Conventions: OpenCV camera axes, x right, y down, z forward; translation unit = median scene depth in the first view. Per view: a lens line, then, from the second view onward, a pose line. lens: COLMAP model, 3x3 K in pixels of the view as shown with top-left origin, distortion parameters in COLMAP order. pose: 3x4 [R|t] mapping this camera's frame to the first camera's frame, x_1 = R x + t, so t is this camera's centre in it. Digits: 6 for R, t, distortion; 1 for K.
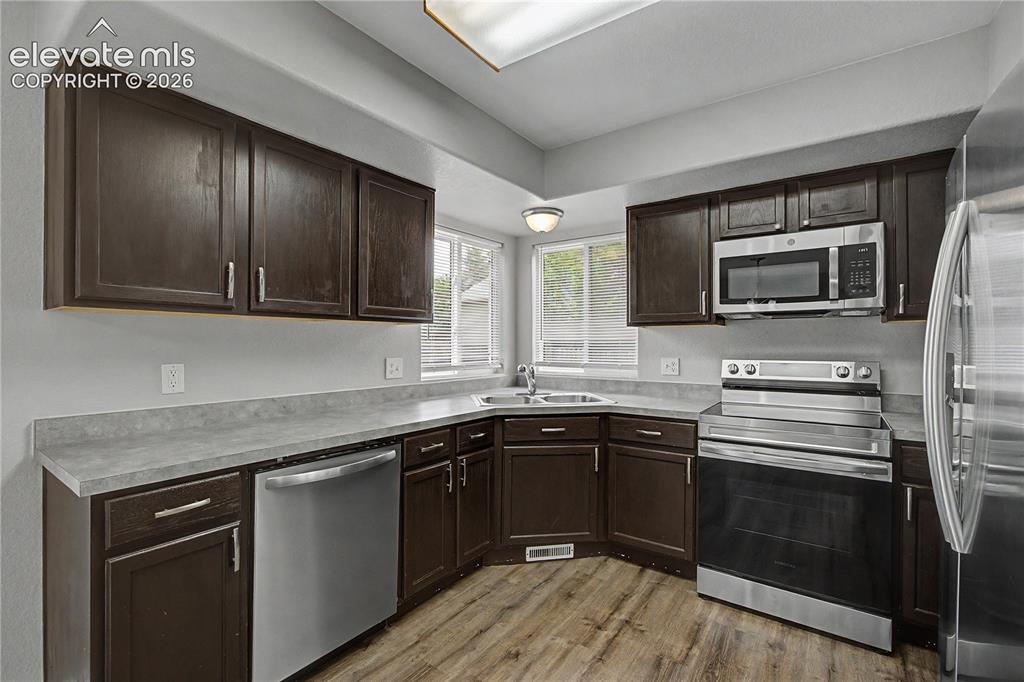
lens RADIAL K [[463.5, 0, 508.8], [0, 463.5, 342.8], [0, 0, 1]] dist [-0.001714, 0.001630]
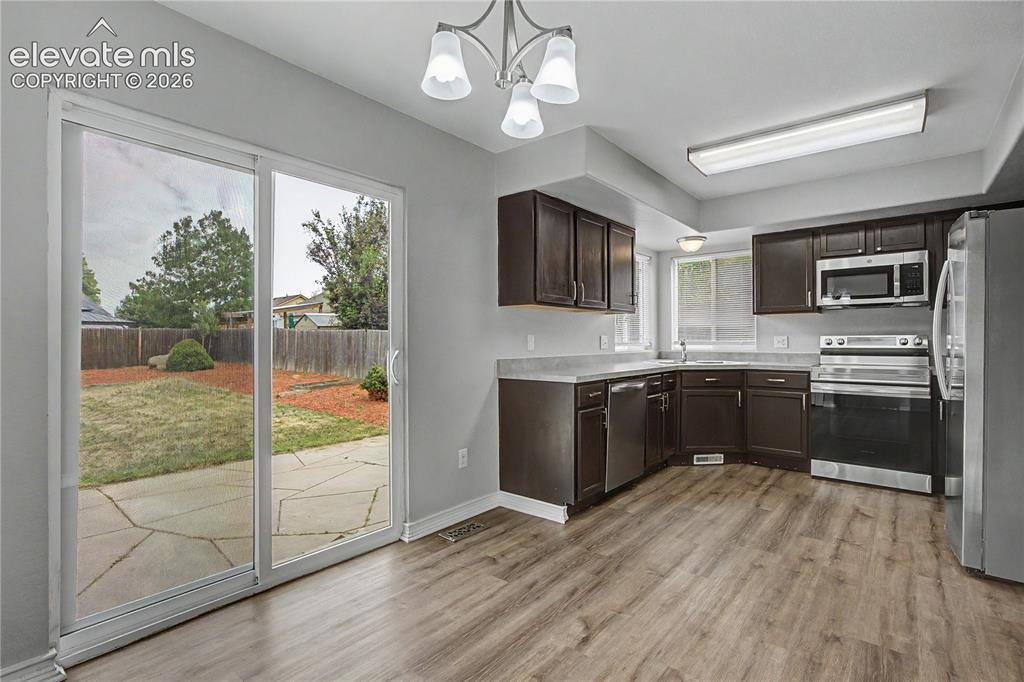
lens RADIAL K [[504.1, 0, 513.2], [0, 504.1, 339.1], [0, 0, 1]] dist [0.019345, 0.000546]
pose [[0.999091, -0.005454, -0.042270, -0.529753], [0.005523, 0.999984, 0.001518, 0.042875], [0.042261, -0.001750, 0.999105, -0.785722]]
